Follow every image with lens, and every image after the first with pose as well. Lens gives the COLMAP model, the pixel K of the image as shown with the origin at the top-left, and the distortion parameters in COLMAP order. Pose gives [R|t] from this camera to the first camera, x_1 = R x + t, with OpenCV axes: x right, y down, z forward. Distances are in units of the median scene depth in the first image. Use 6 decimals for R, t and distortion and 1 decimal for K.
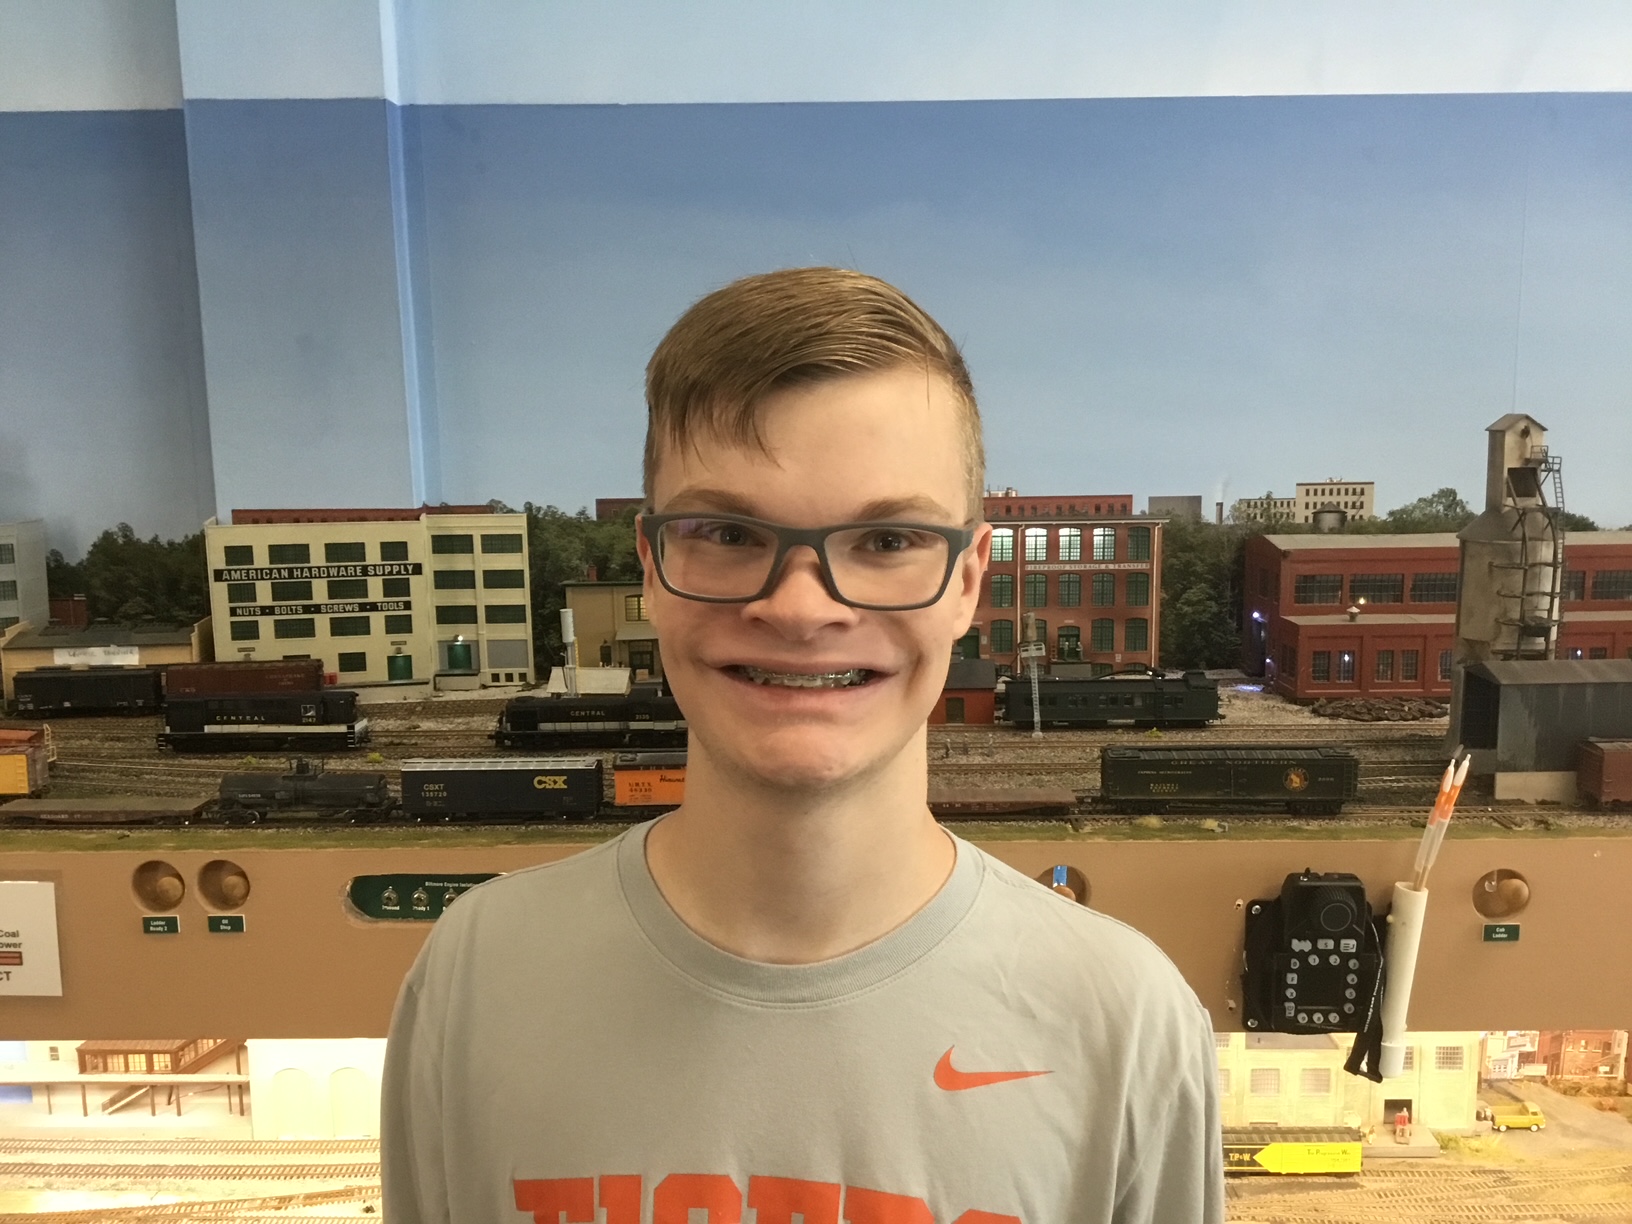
lens RADIAL K [[1461.8, 0, 839.6], [0, 1461.8, 630.6], [0, 0, 1]] dist [0.095490, -0.187362]
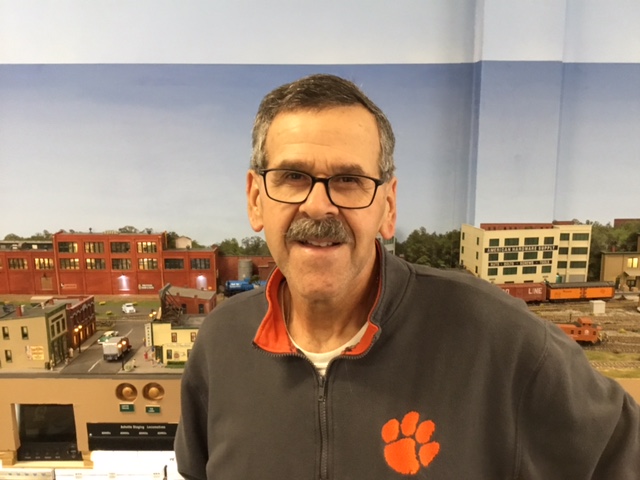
lens RADIAL K [[573.2, 0, 320.6], [0, 573.2, 246.1], [0, 0, 1]] dist [0.095490, -0.187362]
pose [[0.999913, 0.009844, -0.008786, -0.681447], [-0.009668, 0.999757, 0.019829, -0.060242], [0.008979, -0.019742, 0.999765, 0.007990]]
